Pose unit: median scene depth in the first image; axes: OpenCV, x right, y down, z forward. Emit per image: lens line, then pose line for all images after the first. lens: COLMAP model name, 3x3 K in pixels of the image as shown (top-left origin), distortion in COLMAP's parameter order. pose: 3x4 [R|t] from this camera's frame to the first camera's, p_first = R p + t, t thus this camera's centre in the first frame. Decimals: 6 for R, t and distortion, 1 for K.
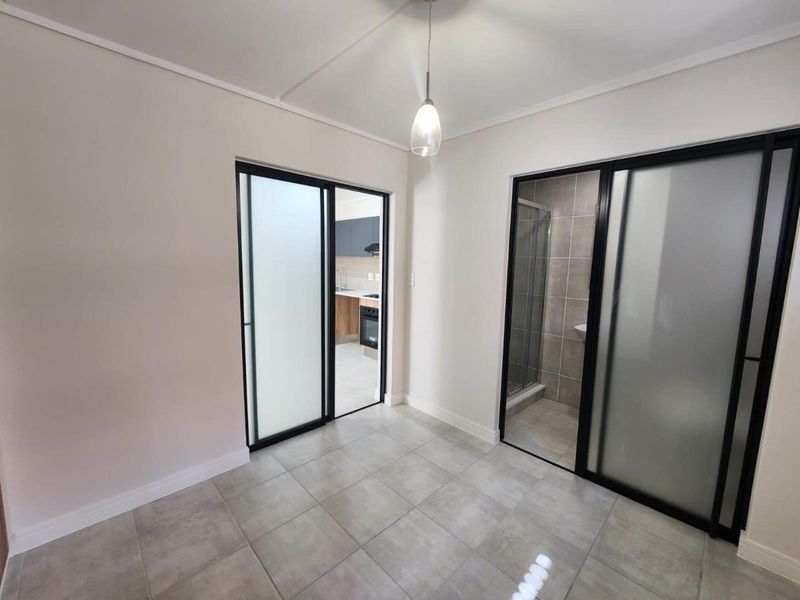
lens RADIAL K [[325.8, 0, 400.0], [0, 325.8, 300.0], [0, 0, 1]] dist [-0.000394, -0.000094]
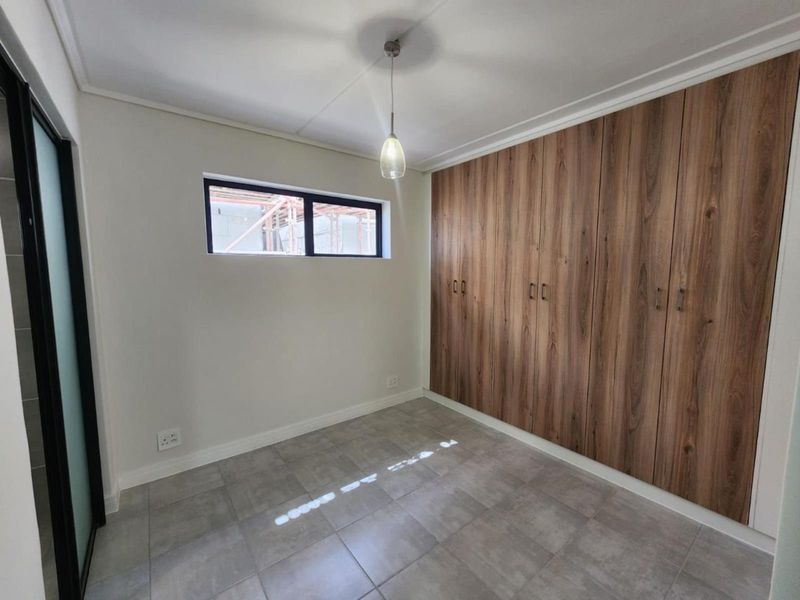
lens RADIAL K [[325.8, 0, 400.0], [0, 325.8, 300.0], [0, 0, 1]] dist [-0.000394, -0.000094]
pose [[-0.992976, -0.032836, 0.113668, -0.089118], [-0.008159, 0.977433, 0.211087, -0.227609], [-0.118034, 0.208677, -0.970836, 1.990805]]
